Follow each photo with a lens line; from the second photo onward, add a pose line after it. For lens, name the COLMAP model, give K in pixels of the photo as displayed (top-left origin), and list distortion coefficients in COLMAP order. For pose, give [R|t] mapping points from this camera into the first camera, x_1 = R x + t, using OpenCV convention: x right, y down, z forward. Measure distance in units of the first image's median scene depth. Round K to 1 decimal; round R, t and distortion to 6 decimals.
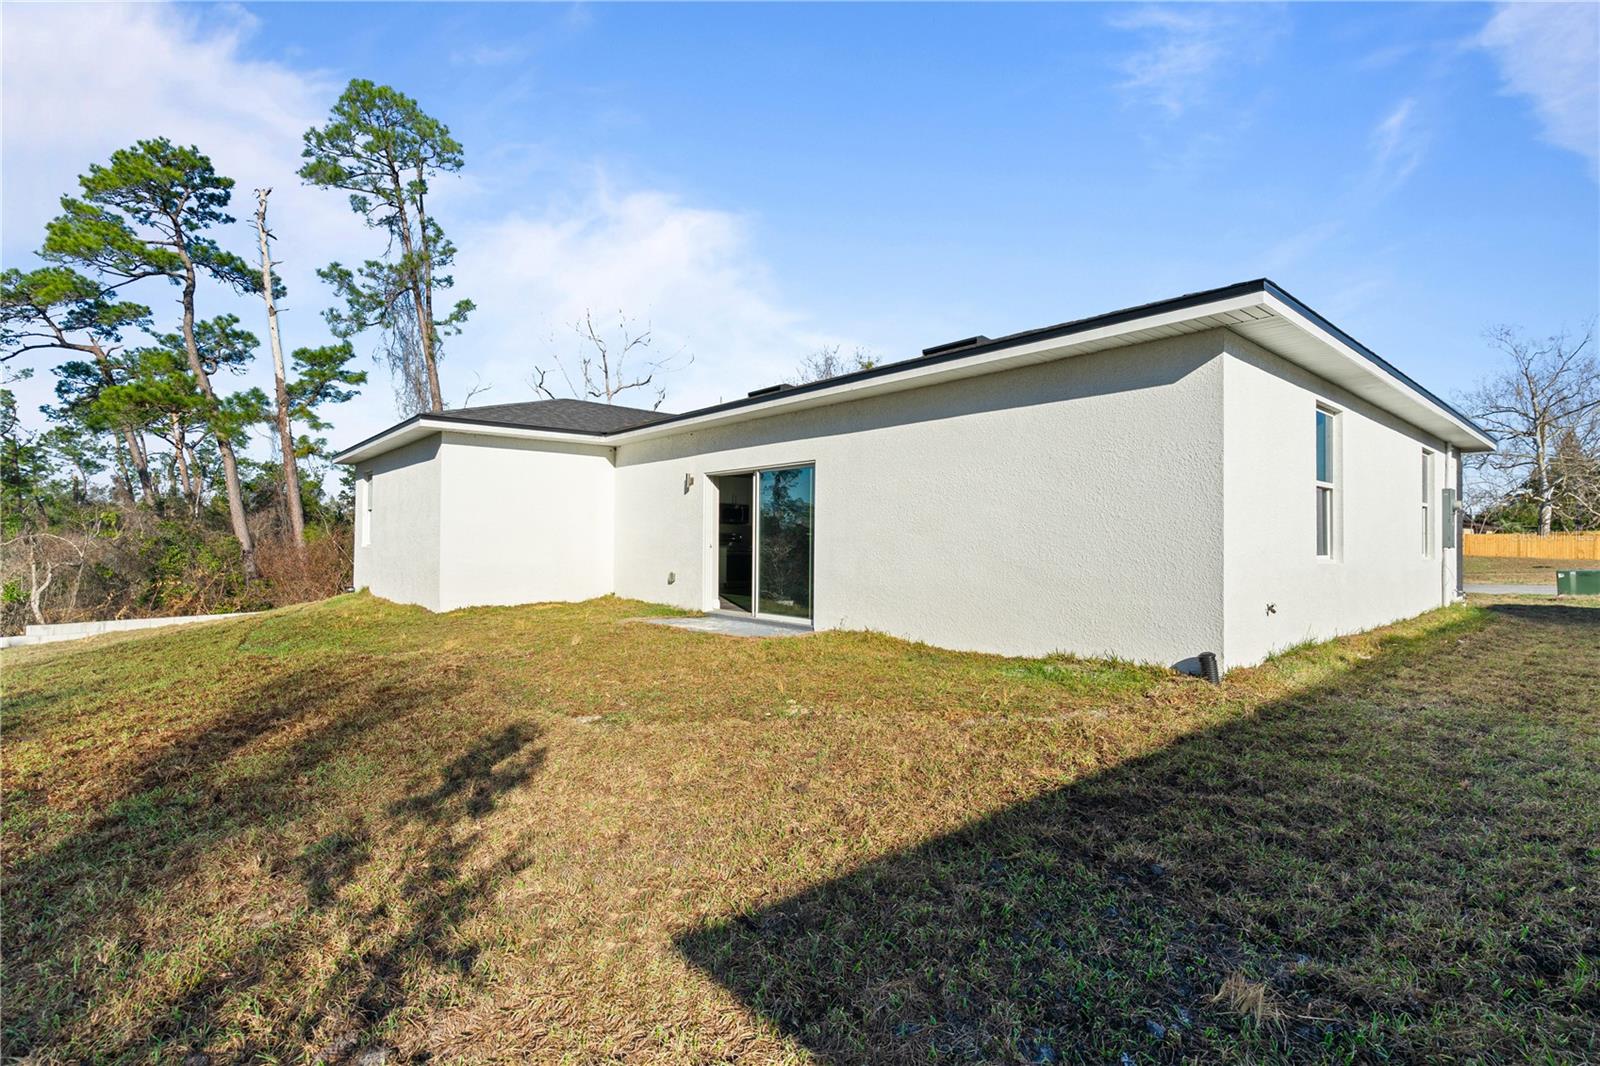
lens RADIAL K [[729.8, 0, 805.9], [0, 729.8, 531.7], [0, 0, 1]] dist [-0.004890, 0.000675]
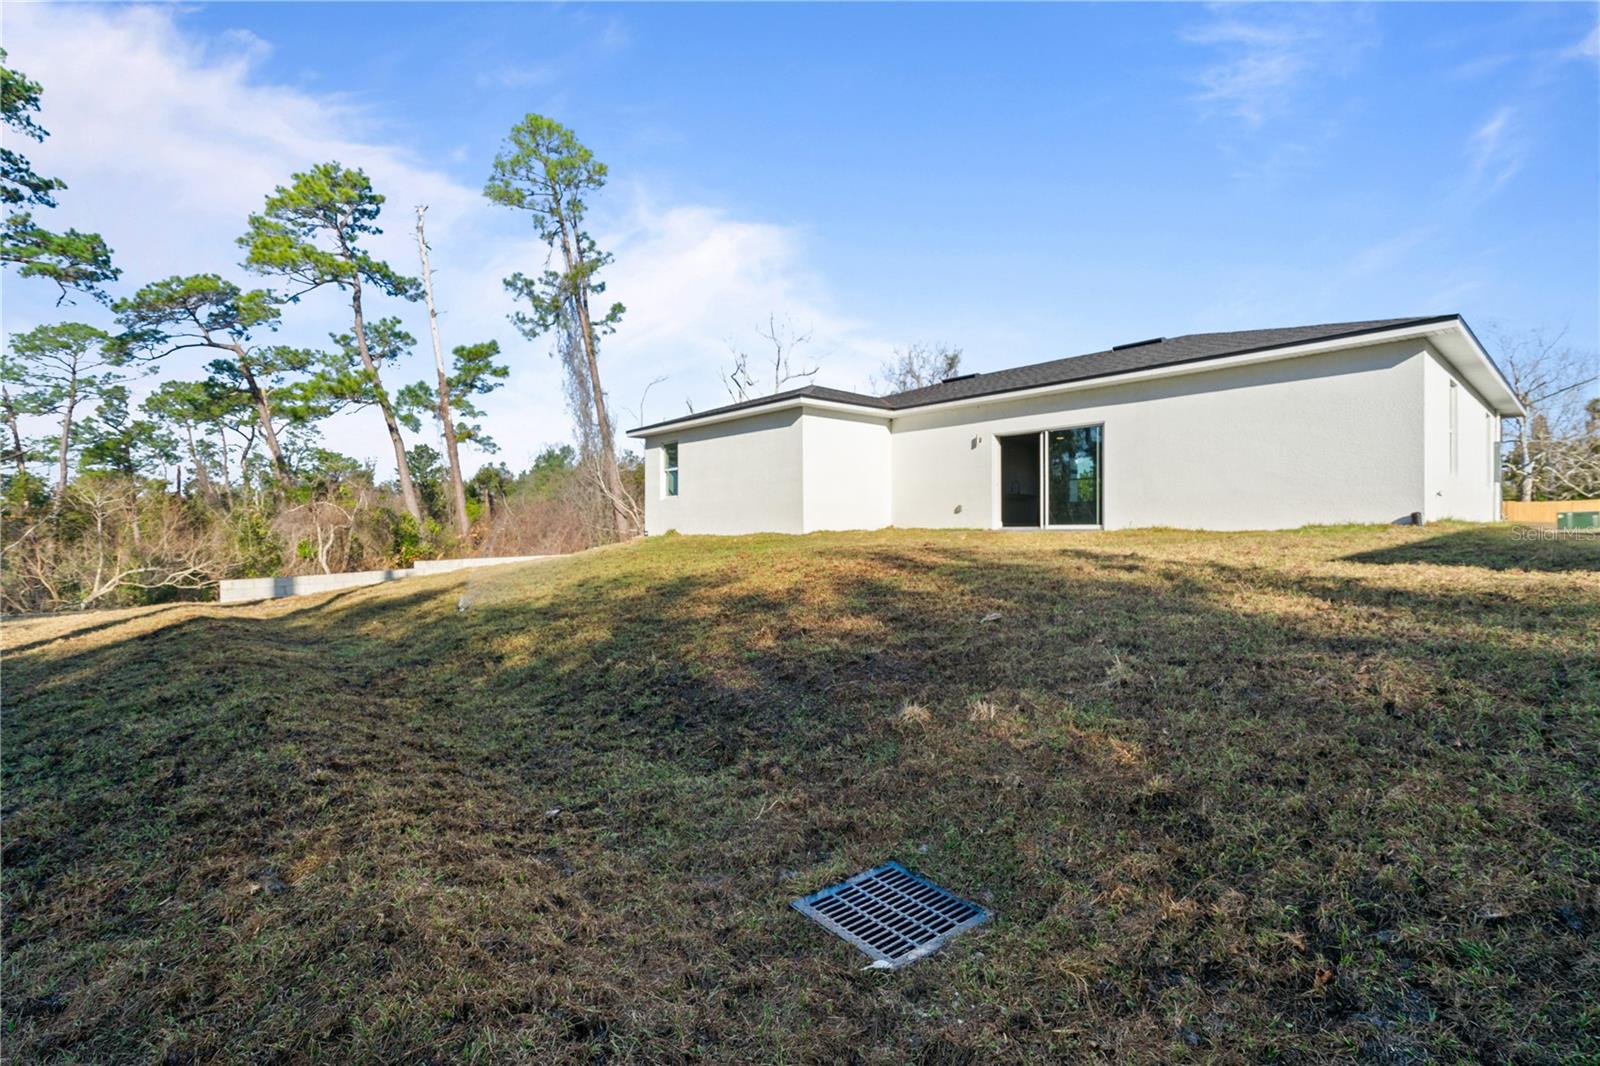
lens RADIAL K [[717.8, 0, 800.0], [0, 717.8, 533.0], [0, 0, 1]] dist [-0.008033, 0.000221]
pose [[0.999900, -0.009527, 0.010420, -0.188123], [0.009363, 0.999833, 0.015721, 0.031509], [-0.010568, -0.015622, 0.999822, -0.146250]]
